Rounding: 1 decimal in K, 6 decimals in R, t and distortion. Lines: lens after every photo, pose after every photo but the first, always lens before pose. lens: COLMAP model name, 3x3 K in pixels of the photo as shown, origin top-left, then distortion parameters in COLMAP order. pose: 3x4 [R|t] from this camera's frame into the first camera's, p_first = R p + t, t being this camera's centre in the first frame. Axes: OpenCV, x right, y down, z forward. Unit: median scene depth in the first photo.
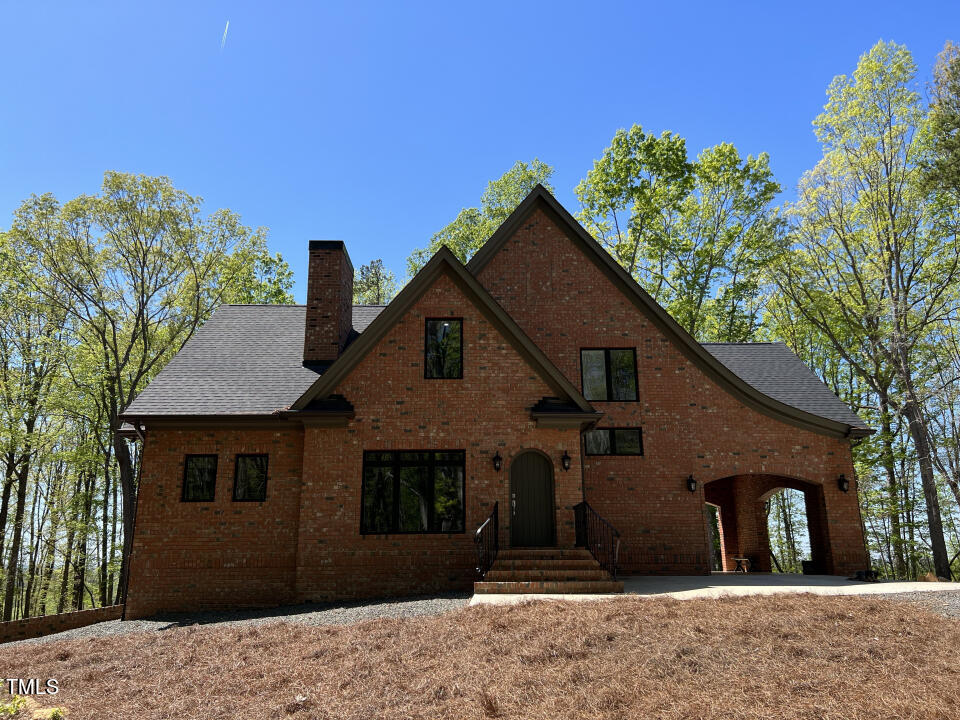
lens RADIAL K [[726.4, 0, 480.0], [0, 726.4, 360.0], [0, 0, 1]] dist [0.065897, -0.057765]
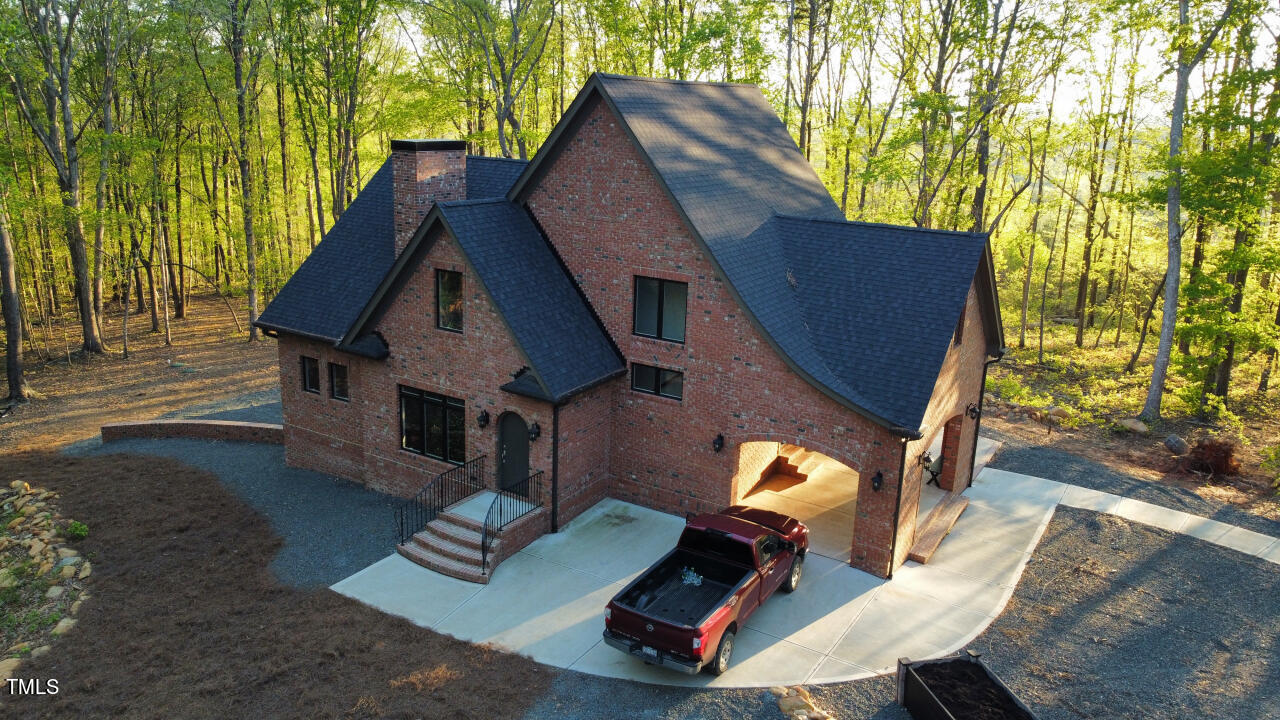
lens RADIAL K [[962.5, 0, 640.0], [0, 962.5, 360.0], [0, 0, 1]] dist [0.006536, -0.000550]
pose [[0.844586, 0.179095, -0.504578, 0.838589], [0.100163, 0.872910, 0.477488, -0.541290], [0.525967, -0.453820, 0.719309, 0.115873]]
